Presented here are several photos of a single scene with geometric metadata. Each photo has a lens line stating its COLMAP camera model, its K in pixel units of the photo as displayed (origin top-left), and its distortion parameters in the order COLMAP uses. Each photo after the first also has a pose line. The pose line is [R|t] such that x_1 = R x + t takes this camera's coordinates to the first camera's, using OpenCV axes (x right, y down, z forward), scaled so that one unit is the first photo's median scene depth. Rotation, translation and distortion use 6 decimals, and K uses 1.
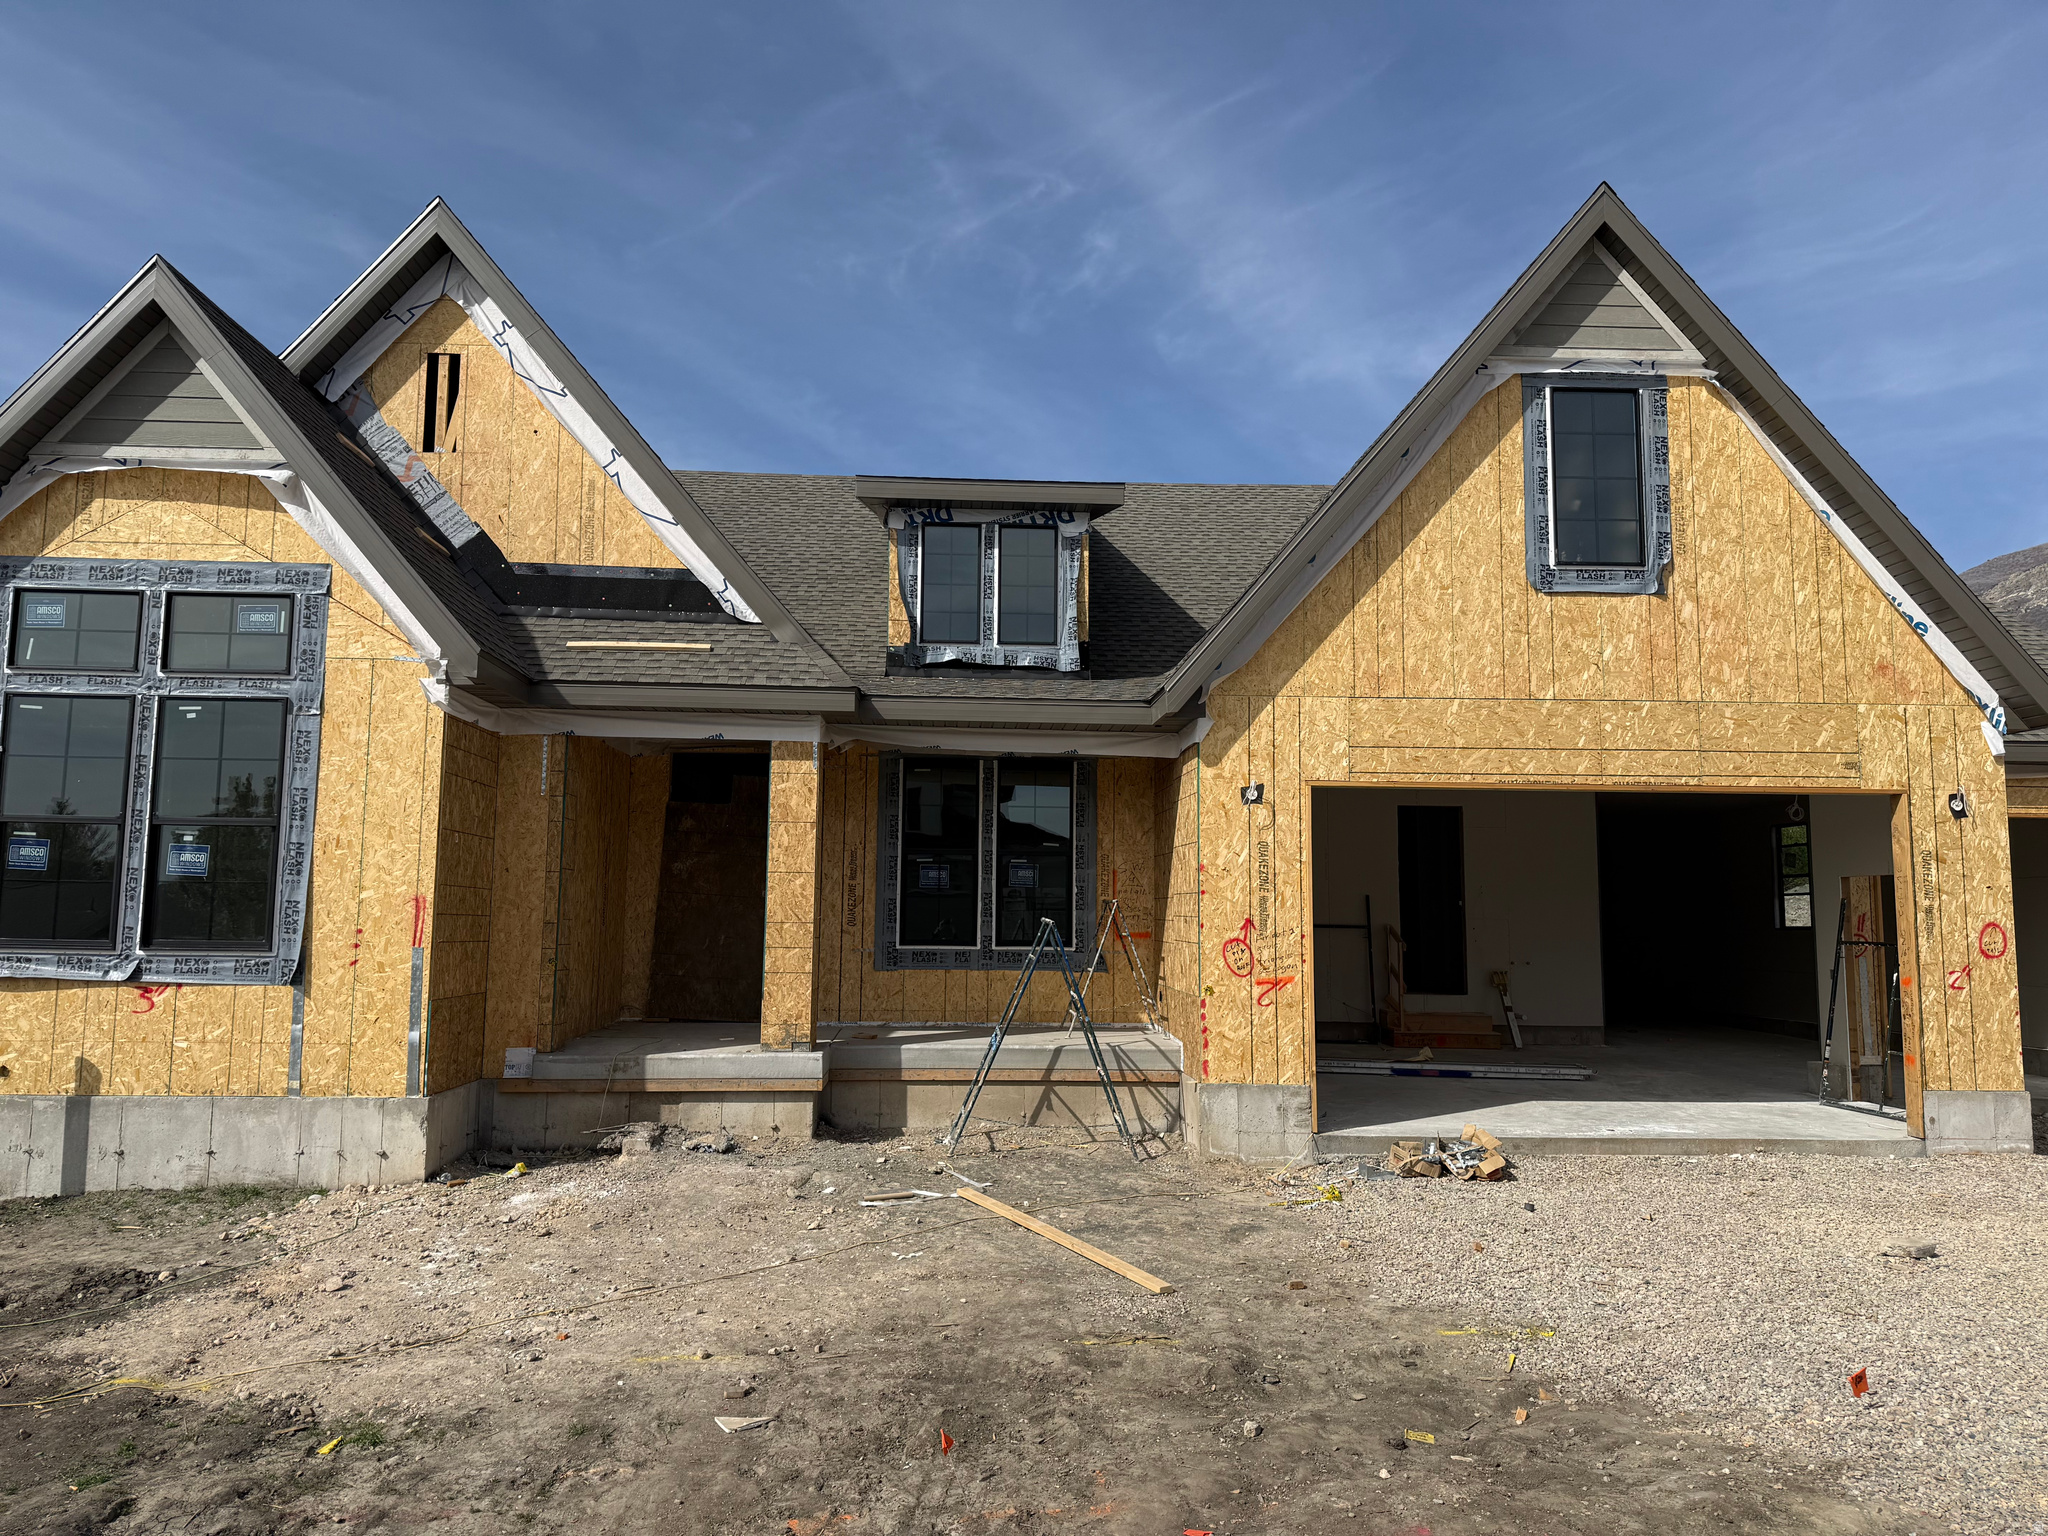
lens RADIAL K [[1430.2, 0, 1016.1], [0, 1430.2, 770.1], [0, 0, 1]] dist [0.129968, -0.193568]
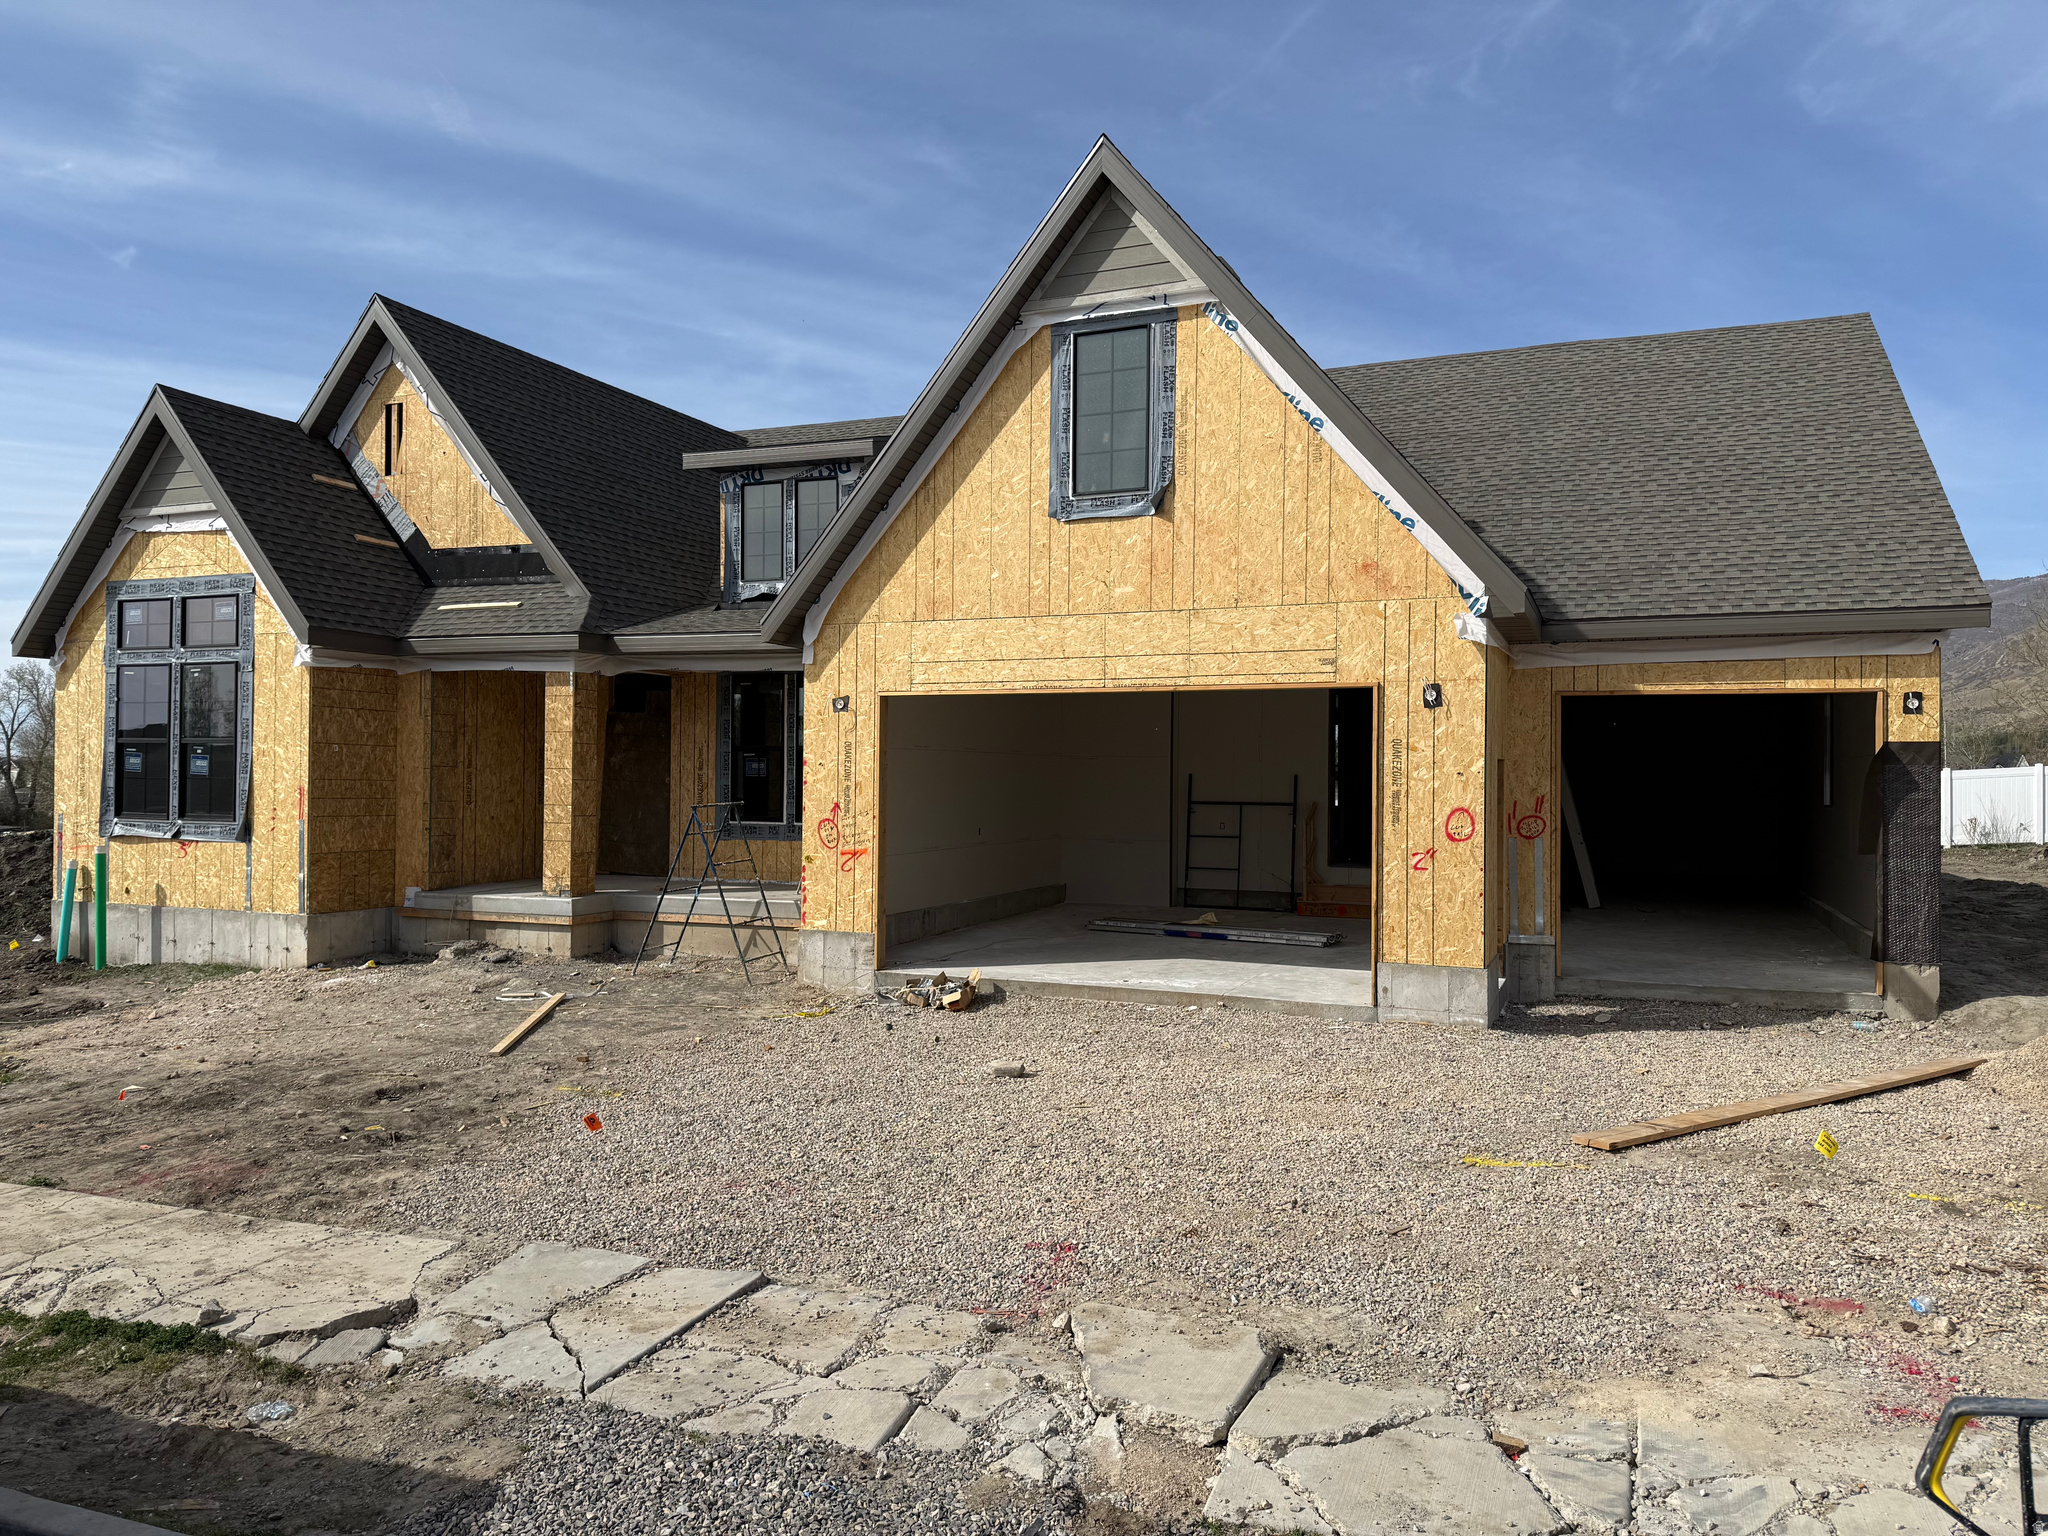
lens RADIAL K [[1430.2, 0, 1016.1], [0, 1430.2, 770.1], [0, 0, 1]] dist [0.129968, -0.193568]
pose [[0.902537, -0.005844, -0.430573, 0.826518], [0.046048, 0.995484, 0.083011, -0.021854], [0.428144, -0.094748, 0.898730, -0.056833]]
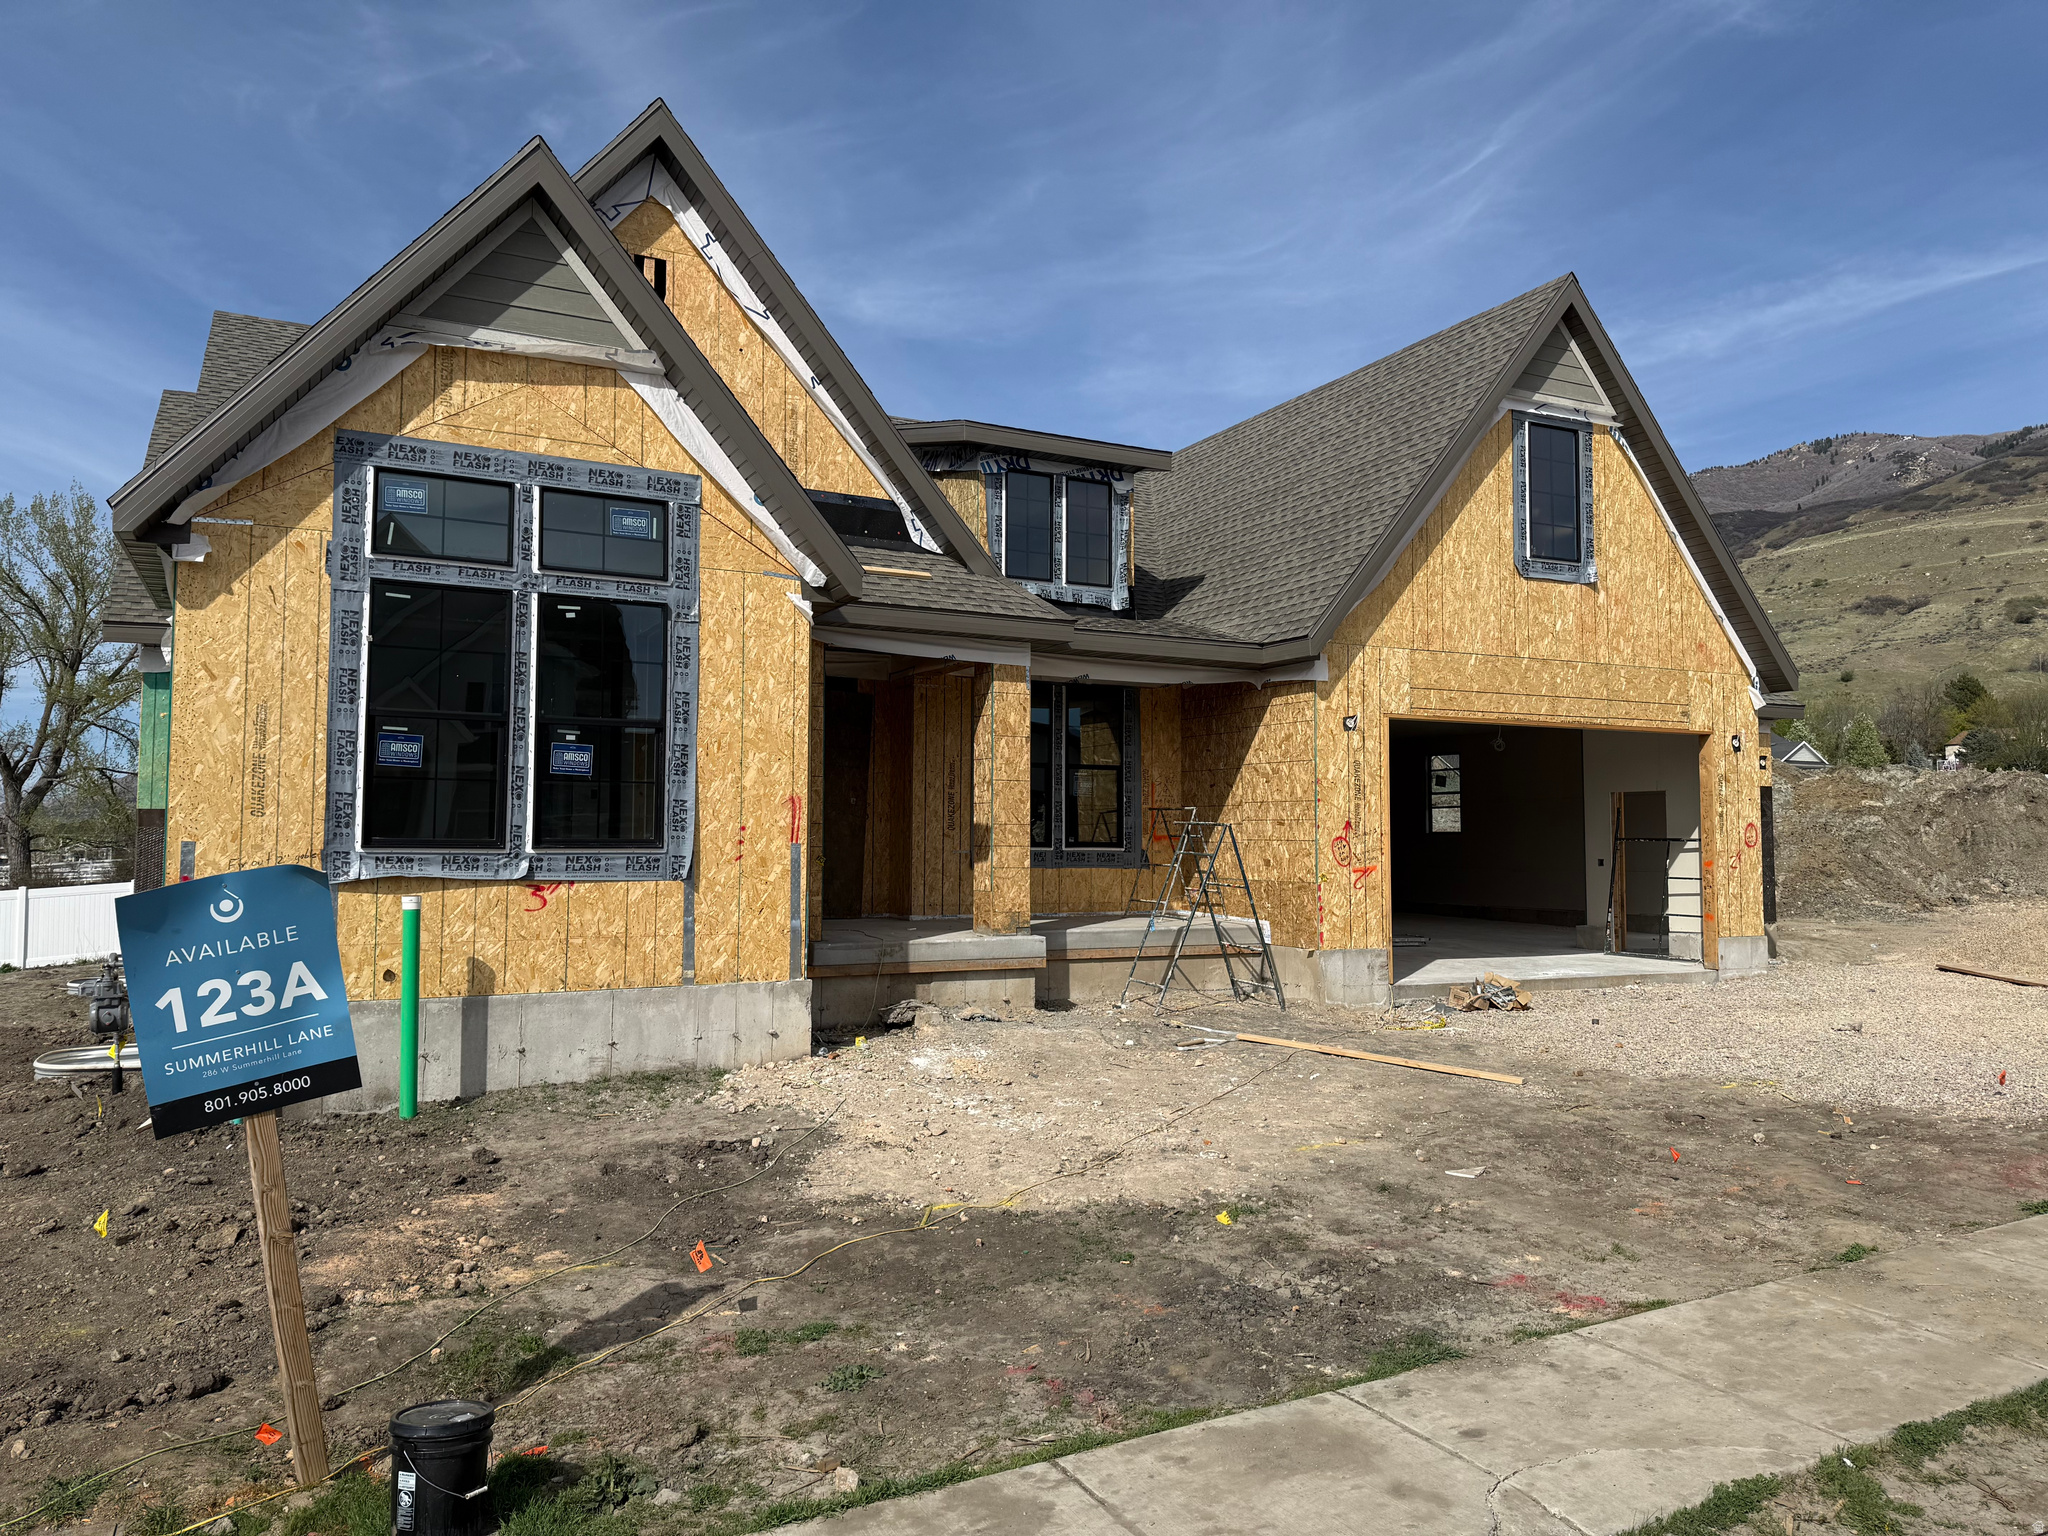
lens RADIAL K [[1404.4, 0, 1012.4], [0, 1404.4, 764.6], [0, 0, 1]] dist [0.117984, -0.177452]
pose [[0.913592, 0.015925, 0.406321, -0.602739], [-0.037010, 0.998342, 0.044085, 0.009553], [-0.404945, -0.055314, 0.912666, -0.014640]]
